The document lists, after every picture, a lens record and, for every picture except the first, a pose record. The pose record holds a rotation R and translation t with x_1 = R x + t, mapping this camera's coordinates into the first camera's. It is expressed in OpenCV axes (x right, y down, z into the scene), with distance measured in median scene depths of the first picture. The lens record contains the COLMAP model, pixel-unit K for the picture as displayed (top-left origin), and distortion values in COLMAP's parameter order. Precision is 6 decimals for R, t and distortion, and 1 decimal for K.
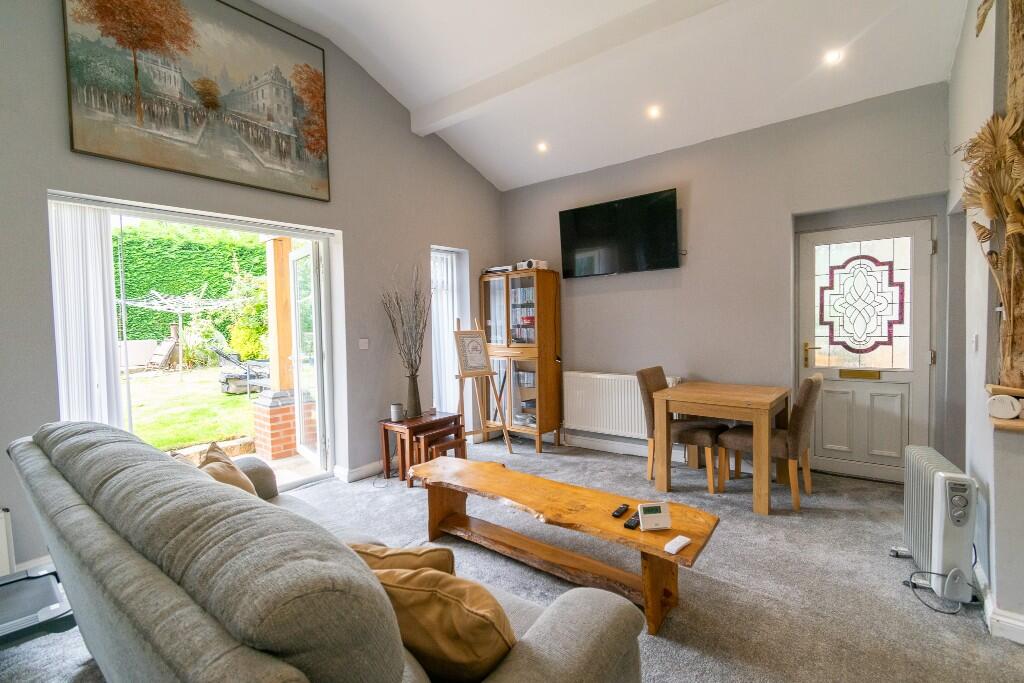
lens RADIAL K [[452.4, 0, 515.0], [0, 452.4, 340.7], [0, 0, 1]] dist [0.003154, -0.001215]
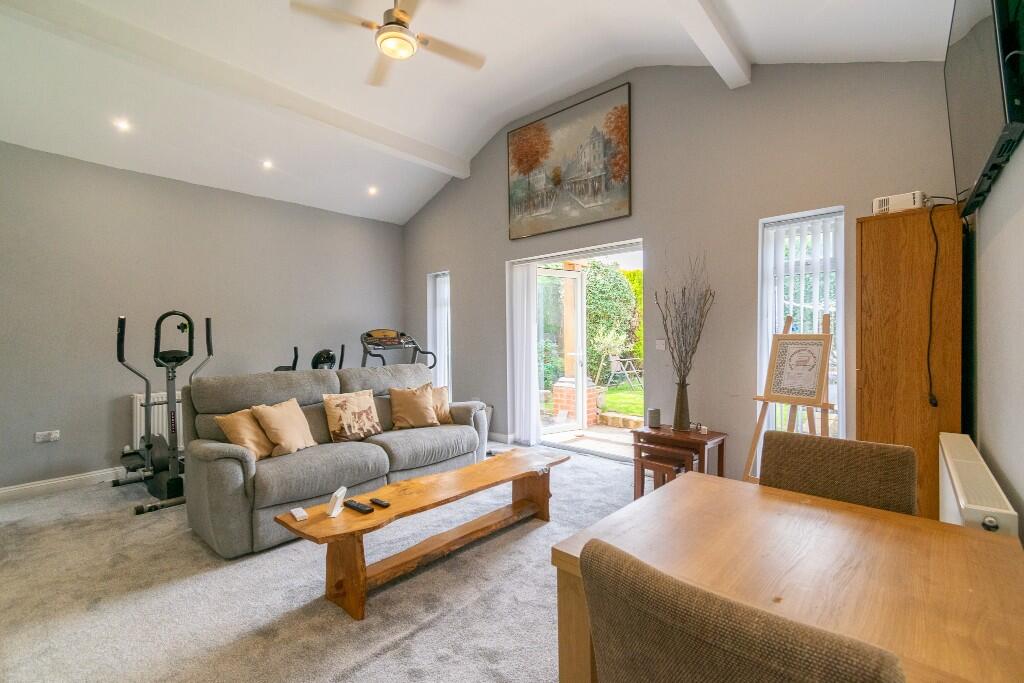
lens RADIAL K [[452.4, 0, 513.7], [0, 452.4, 340.3], [0, 0, 1]] dist [0.003154, -0.001215]
pose [[-0.040906, 0.023156, -0.998895, 0.801707], [-0.037020, 0.999010, 0.024675, -0.019309], [0.998477, 0.037988, -0.040008, 0.856867]]
